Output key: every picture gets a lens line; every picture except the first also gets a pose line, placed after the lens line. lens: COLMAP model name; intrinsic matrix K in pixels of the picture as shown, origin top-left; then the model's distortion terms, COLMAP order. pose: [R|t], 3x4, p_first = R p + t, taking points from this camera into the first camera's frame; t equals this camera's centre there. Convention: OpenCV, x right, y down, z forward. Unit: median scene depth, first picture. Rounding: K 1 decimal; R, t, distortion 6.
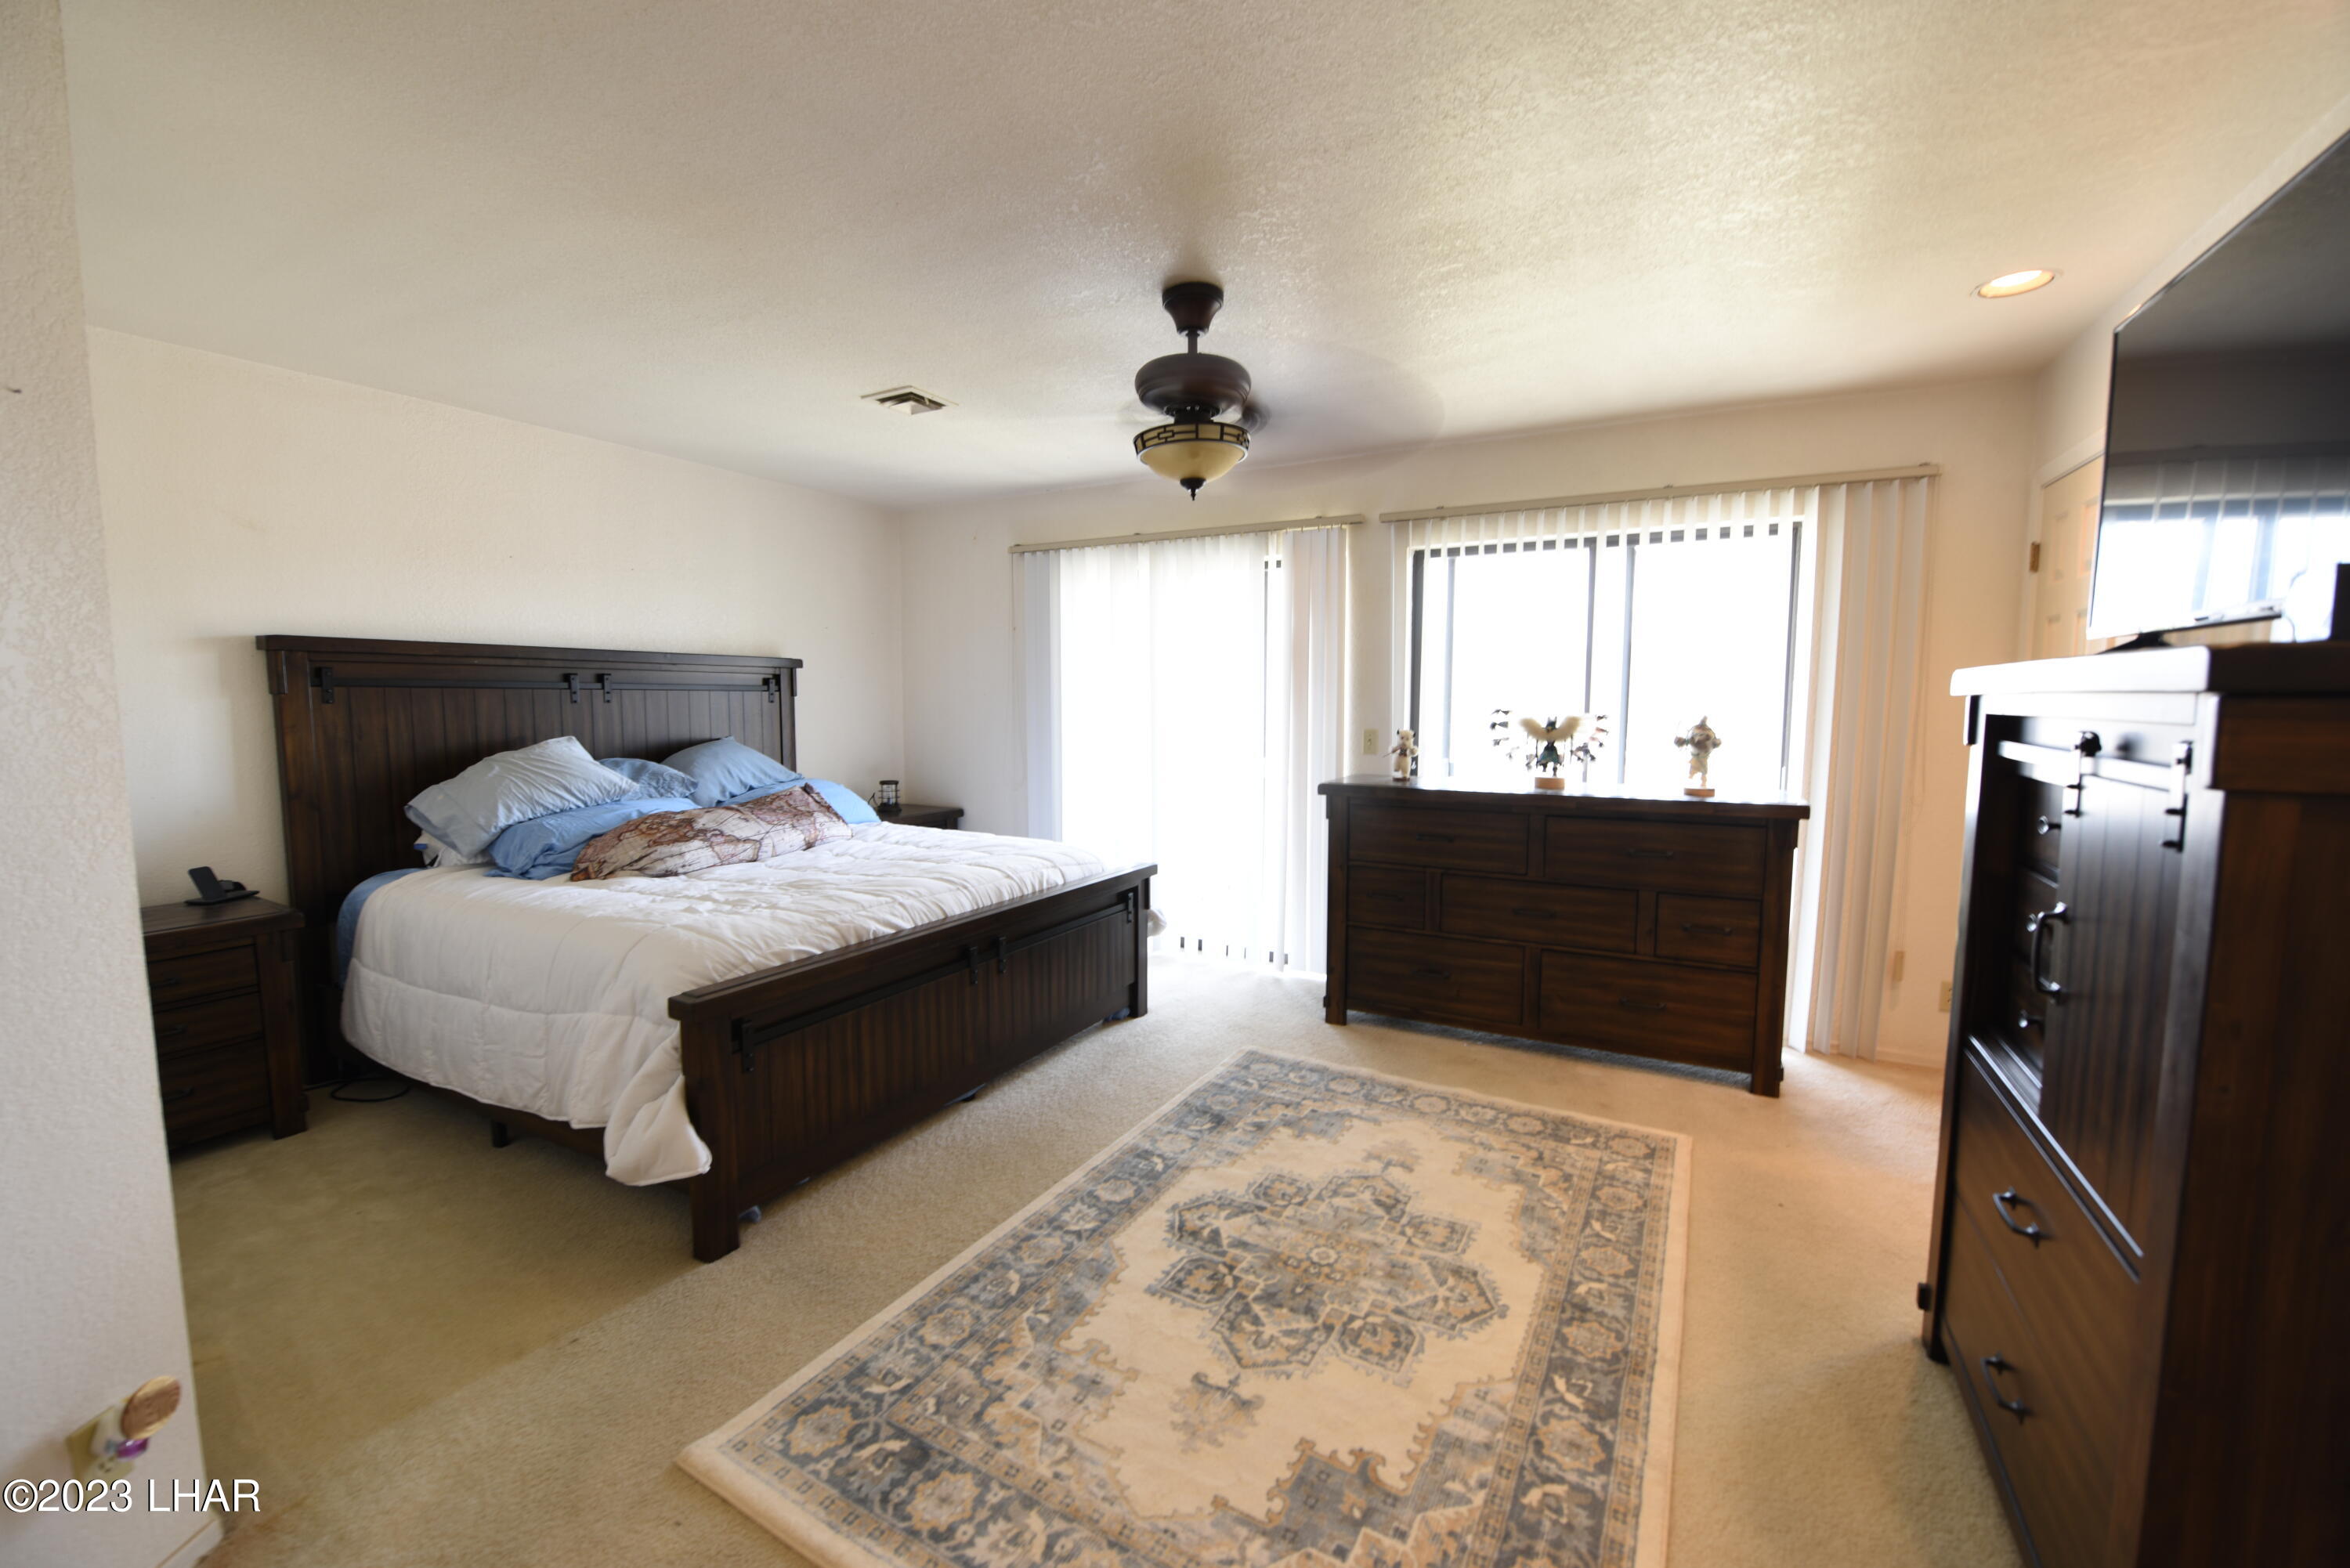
lens RADIAL K [[919.7, 0, 1167.6], [0, 919.7, 779.3], [0, 0, 1]] dist [-0.012711, -0.001845]
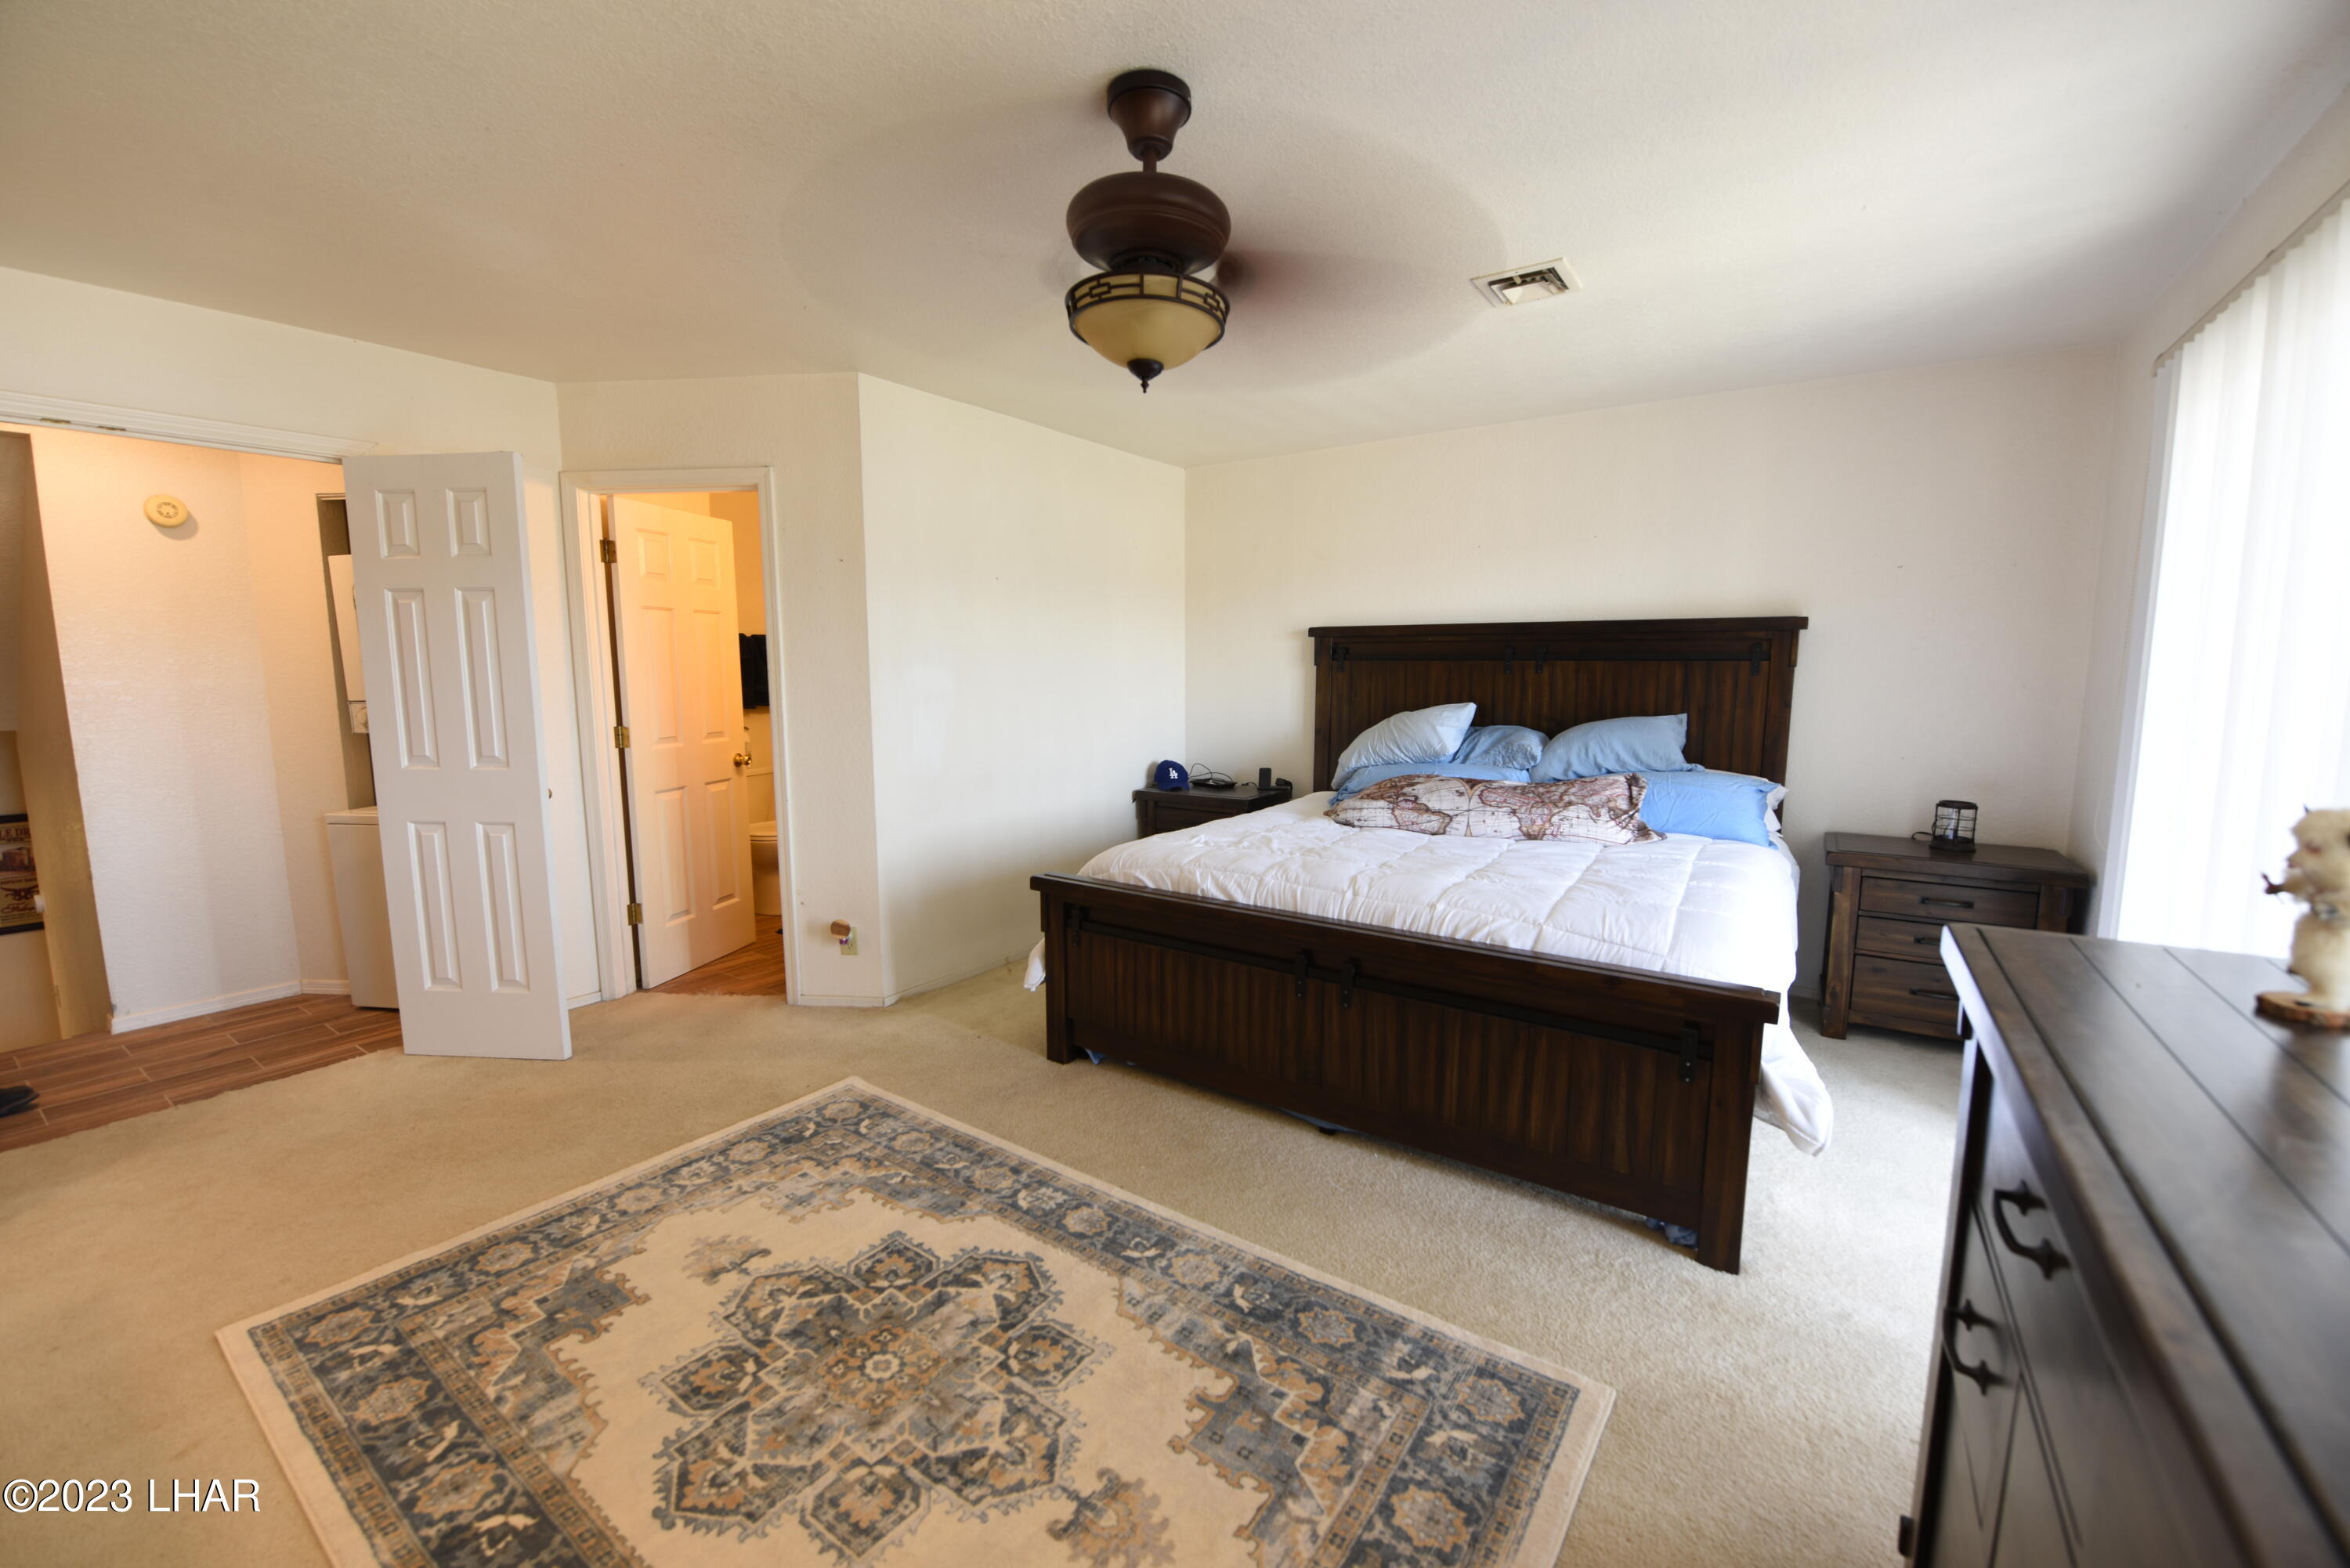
lens RADIAL K [[919.7, 0, 1170.2], [0, 919.7, 783.5], [0, 0, 1]] dist [-0.012711, -0.001845]
pose [[-0.074400, 0.128294, -0.988942, 0.960801], [-0.088316, 0.986946, 0.134679, -0.128792], [0.993310, 0.097359, -0.062098, 1.364001]]
